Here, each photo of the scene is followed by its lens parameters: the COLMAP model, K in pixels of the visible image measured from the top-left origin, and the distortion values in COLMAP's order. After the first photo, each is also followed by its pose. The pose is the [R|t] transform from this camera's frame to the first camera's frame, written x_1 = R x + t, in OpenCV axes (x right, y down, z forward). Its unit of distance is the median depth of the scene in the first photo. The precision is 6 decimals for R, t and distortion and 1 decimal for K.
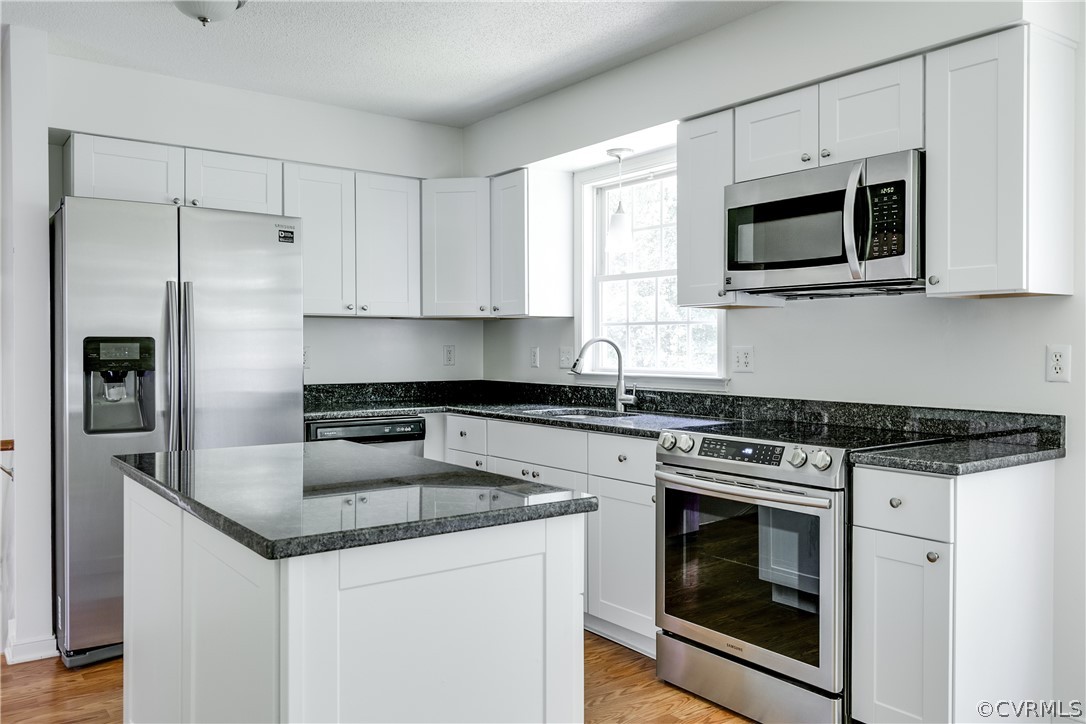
lens RADIAL K [[856.5, 0, 545.1], [0, 856.5, 347.4], [0, 0, 1]] dist [0.000846, 0.005280]
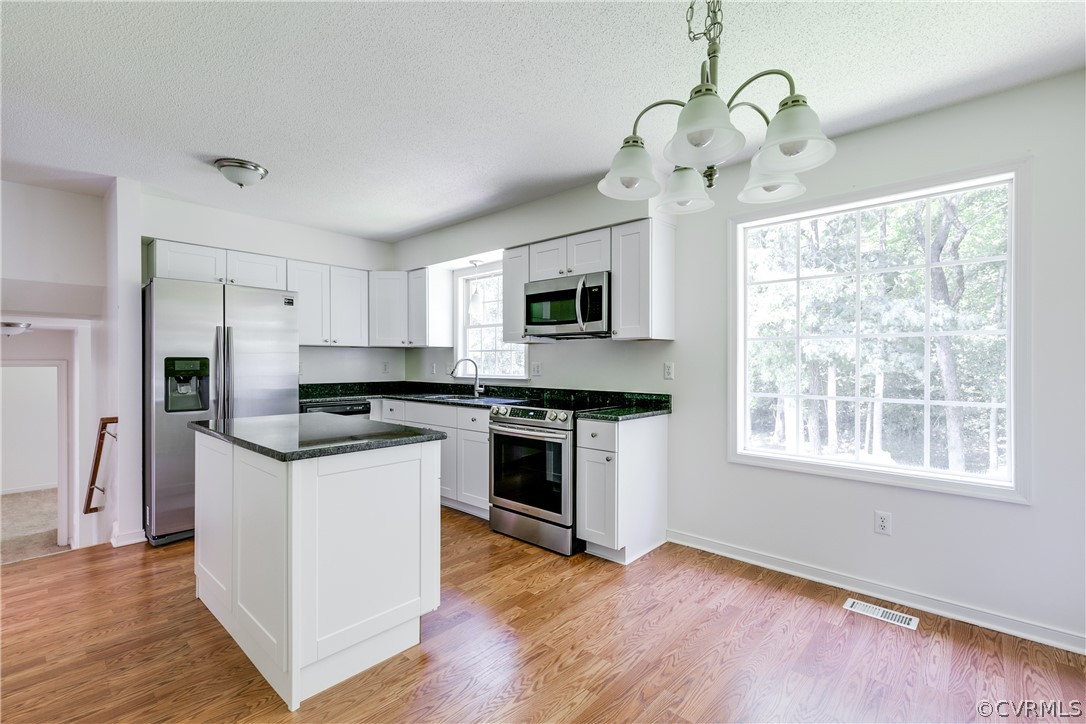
lens RADIAL K [[493.4, 0, 548.3], [0, 493.4, 360.3], [0, 0, 1]] dist [0.001722, -0.000295]
pose [[0.981252, 0.001267, 0.192723, 0.039066], [-0.000220, 0.999985, -0.005457, -0.000843], [-0.192727, 0.005312, 0.981238, -0.145674]]
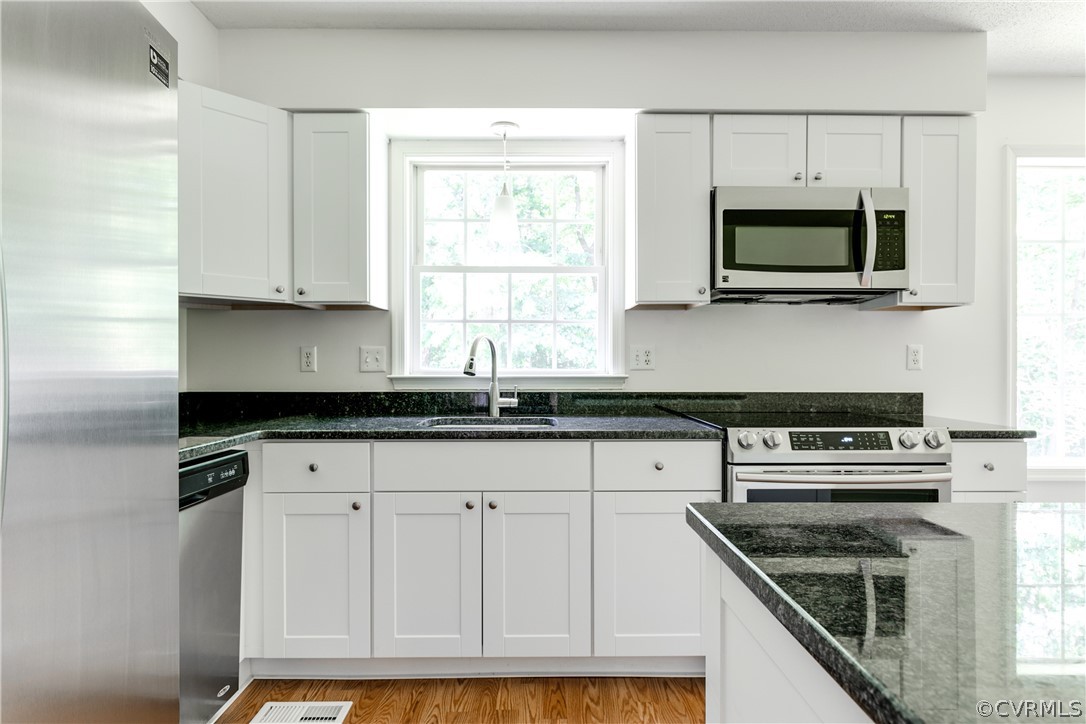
lens RADIAL K [[586.6, 0, 543.0], [0, 586.6, 362.0], [0, 0, 1]] dist [-0.001172, -0.000416]
pose [[0.589596, 0.001216, 0.807697, -0.463208], [0.001320, 0.999996, -0.002470, 0.022536], [-0.807697, 0.002522, 0.589592, 0.725001]]
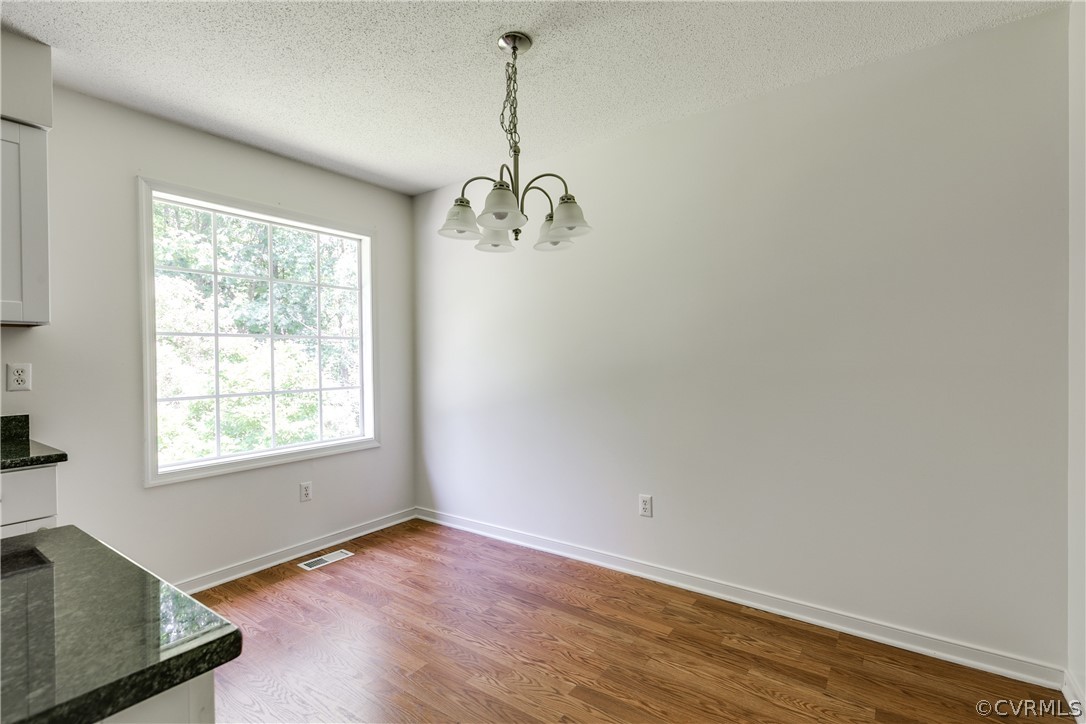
lens RADIAL K [[493.4, 0, 548.3], [0, 493.4, 360.3], [0, 0, 1]] dist [0.001722, -0.000295]
pose [[-0.309206, -0.005396, 0.950980, -0.320643], [0.013758, 0.999854, 0.010146, -0.003247], [-0.950896, 0.016221, -0.309086, 0.348527]]
